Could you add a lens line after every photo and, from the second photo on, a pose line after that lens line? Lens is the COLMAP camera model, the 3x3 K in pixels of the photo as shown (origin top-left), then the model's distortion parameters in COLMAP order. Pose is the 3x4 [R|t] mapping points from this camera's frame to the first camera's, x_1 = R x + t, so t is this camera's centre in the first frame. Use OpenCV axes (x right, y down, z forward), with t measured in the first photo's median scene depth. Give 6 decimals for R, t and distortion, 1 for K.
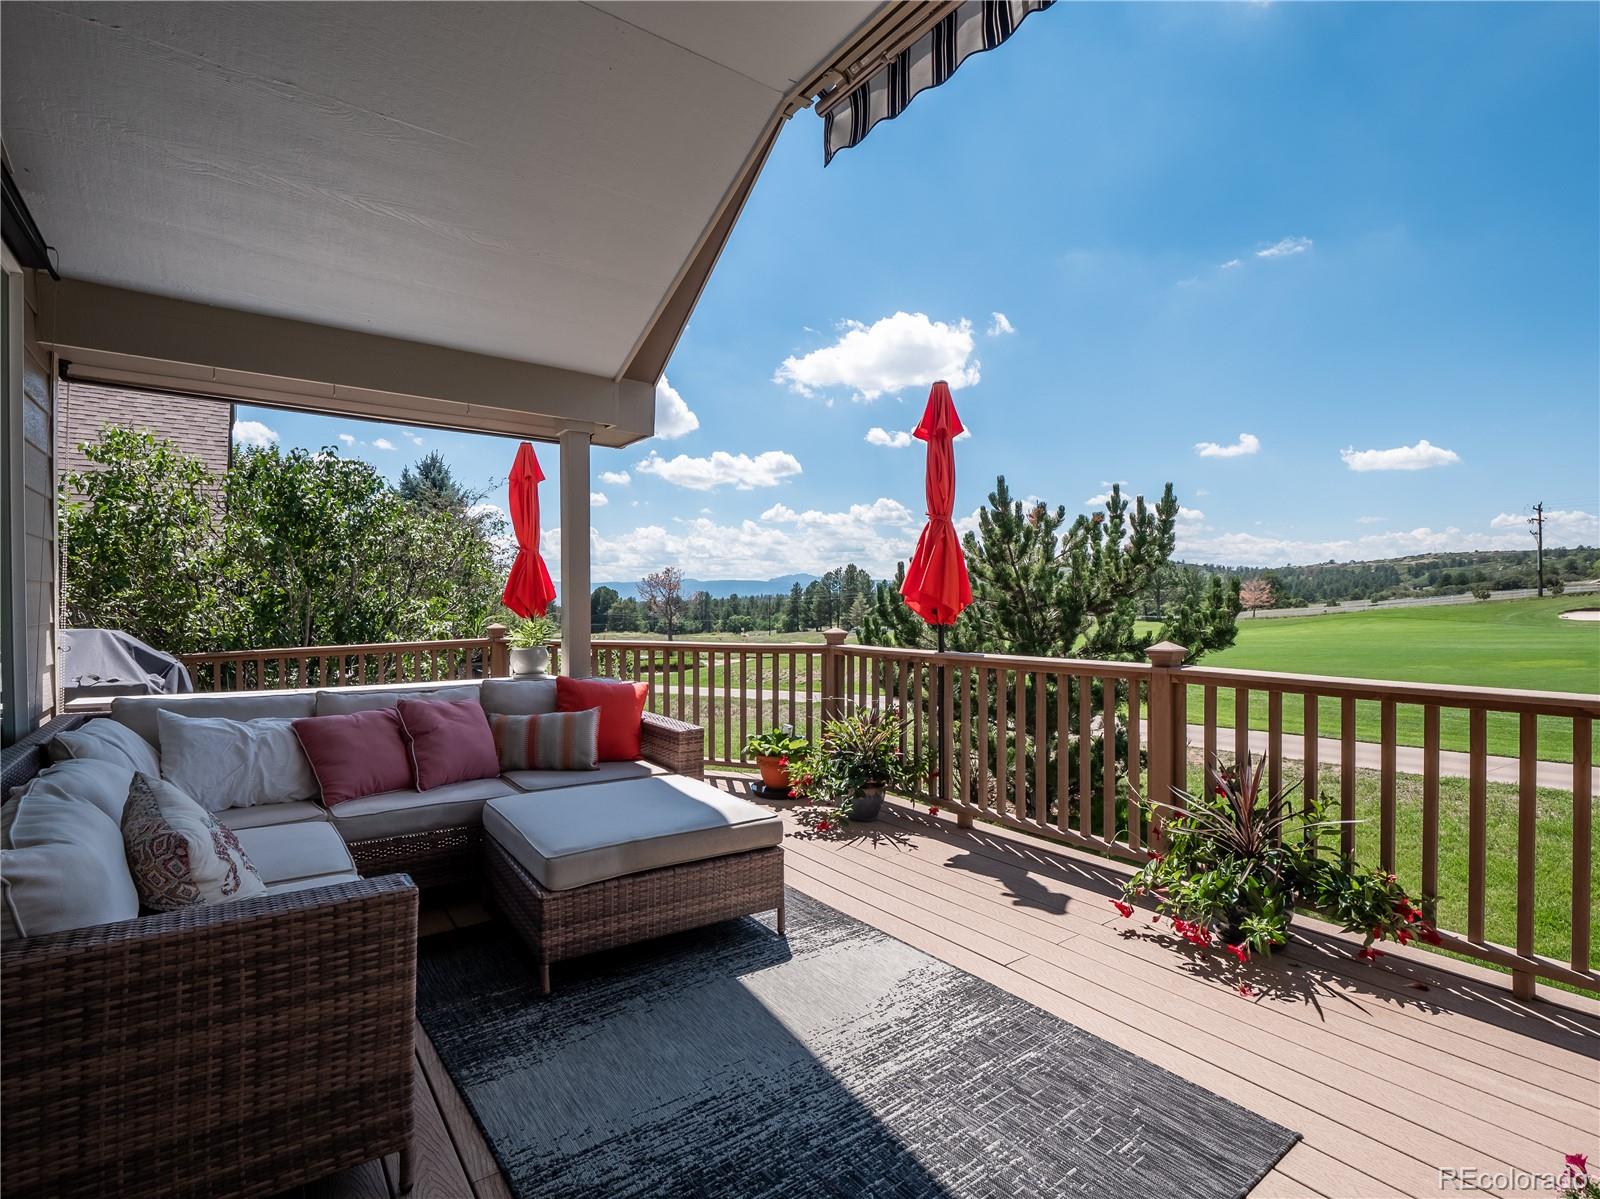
lens RADIAL K [[784.0, 0, 790.6], [0, 784.0, 605.4], [0, 0, 1]] dist [-0.006418, -0.006248]
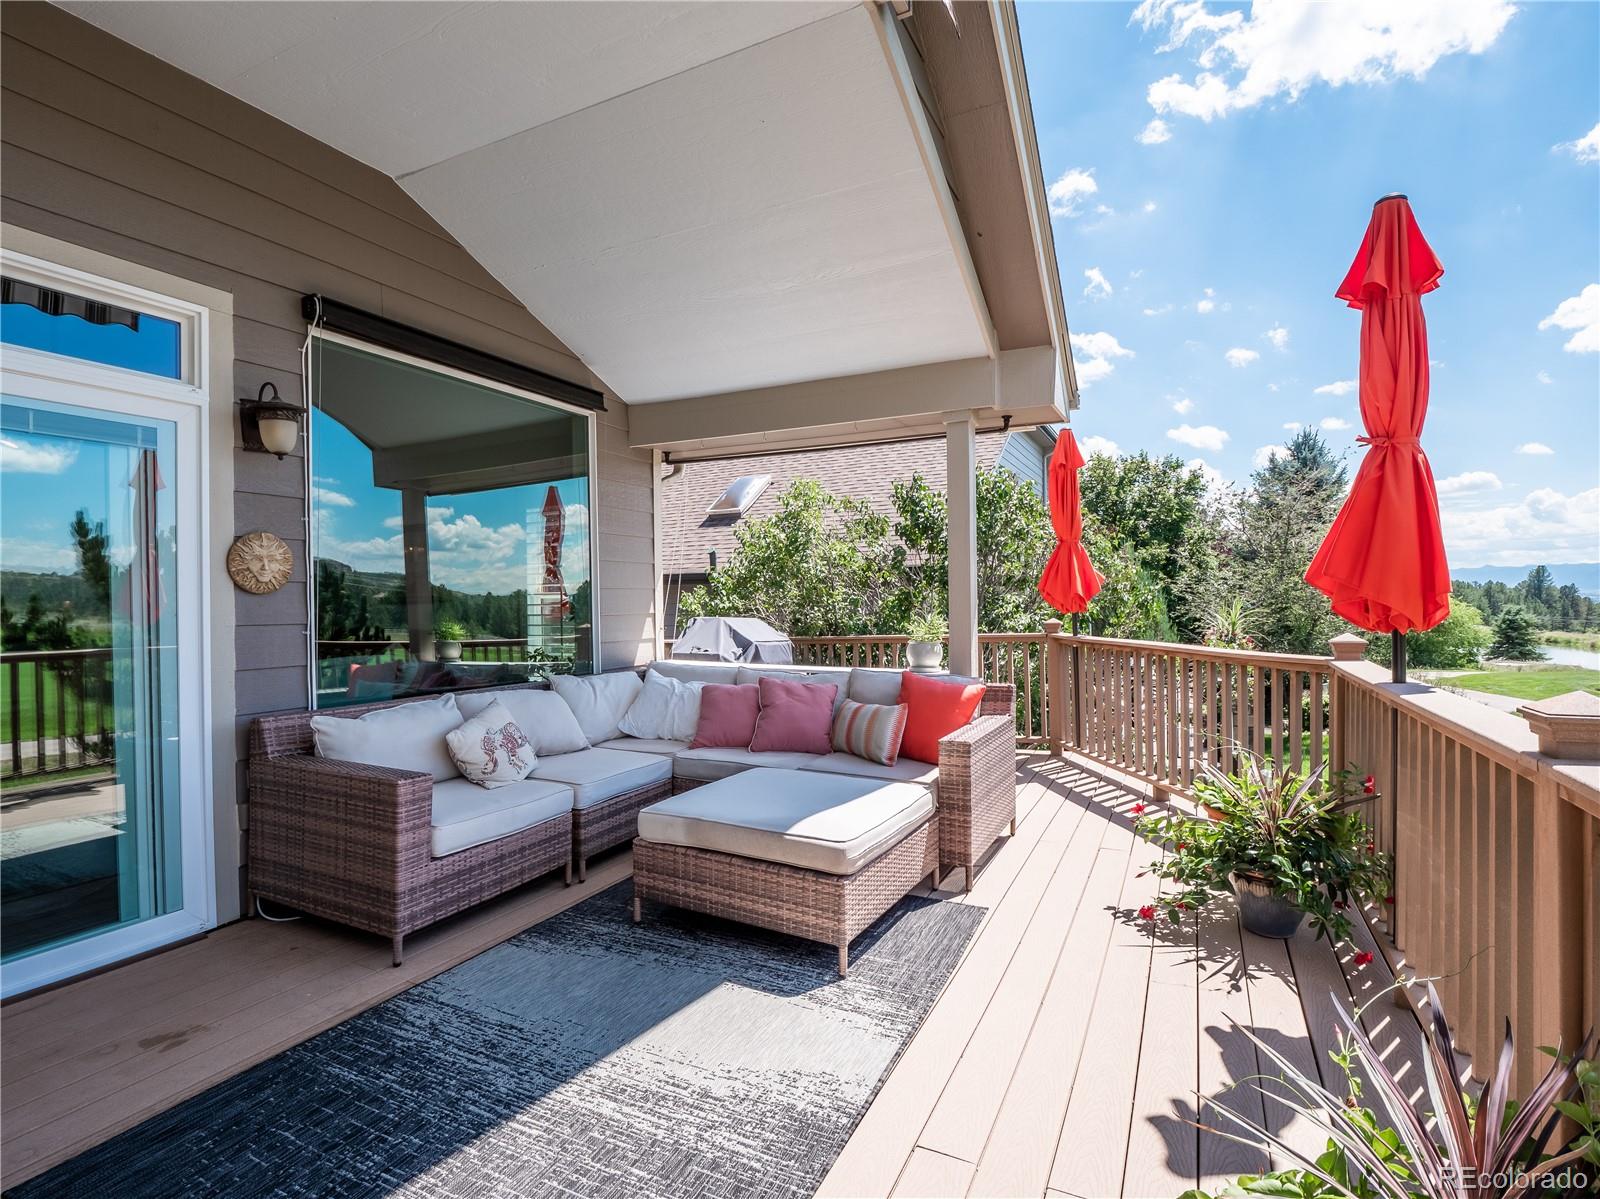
lens RADIAL K [[784.0, 0, 795.0], [0, 784.0, 599.0], [0, 0, 1]] dist [-0.006418, -0.006248]
pose [[0.458093, -0.004418, -0.888893, 0.823548], [0.005950, 0.999980, -0.001904, -0.002917], [0.888884, -0.004417, 0.458110, 0.612165]]
